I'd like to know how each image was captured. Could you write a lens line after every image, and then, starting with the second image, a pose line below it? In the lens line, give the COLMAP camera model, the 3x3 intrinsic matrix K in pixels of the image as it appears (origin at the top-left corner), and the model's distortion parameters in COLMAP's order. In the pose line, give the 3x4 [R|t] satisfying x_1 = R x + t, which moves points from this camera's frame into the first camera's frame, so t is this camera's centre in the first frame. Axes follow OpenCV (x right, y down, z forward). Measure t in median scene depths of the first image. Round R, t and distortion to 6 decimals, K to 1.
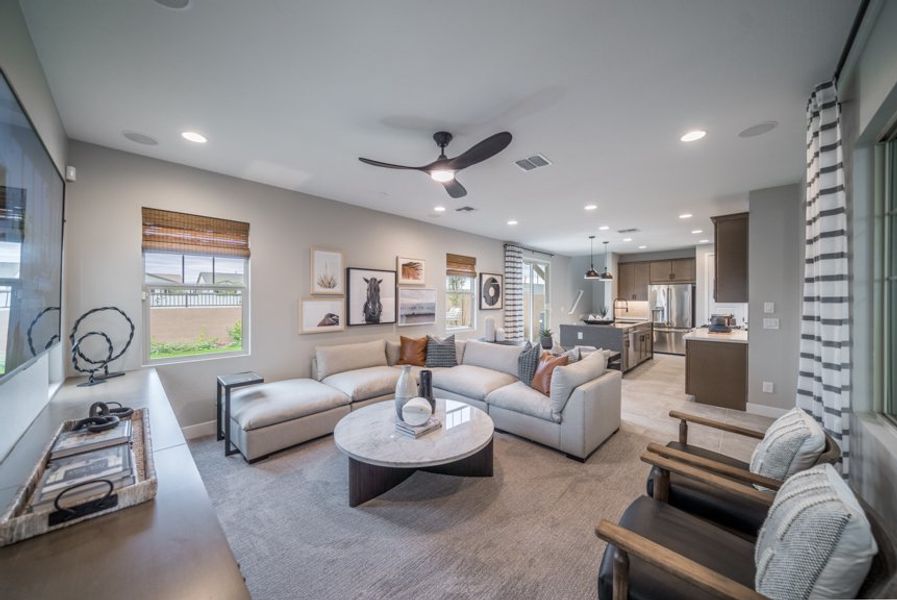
lens RADIAL K [[306.7, 0, 444.9], [0, 306.7, 300.5], [0, 0, 1]] dist [-0.000025, 0.000002]
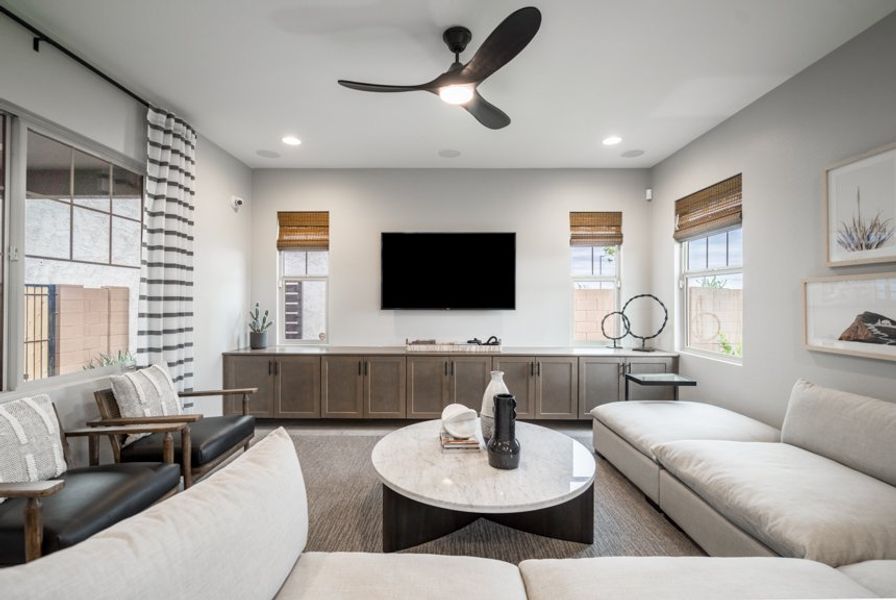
lens RADIAL K [[399.0, 0, 439.7], [0, 399.0, 297.5], [0, 0, 1]] dist [0.003525, 0.000150]
pose [[-0.722447, -0.004020, -0.691415, 0.355547], [-0.002541, 0.999992, -0.003159, 0.024151], [0.691422, -0.000525, -0.722451, 0.910672]]
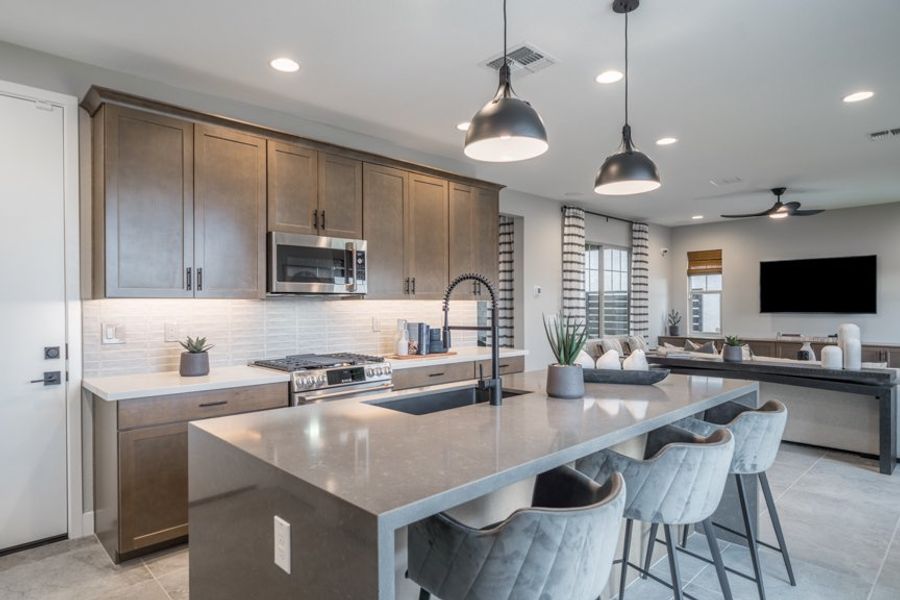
lens RADIAL K [[504.8, 0, 442.9], [0, 504.8, 305.1], [0, 0, 1]] dist [0.003389, 0.000569]
pose [[-0.999315, 0.003319, 0.036846, 0.884171], [0.003476, 0.999985, 0.004214, 0.010303], [-0.036832, 0.004339, -0.999312, 2.013673]]
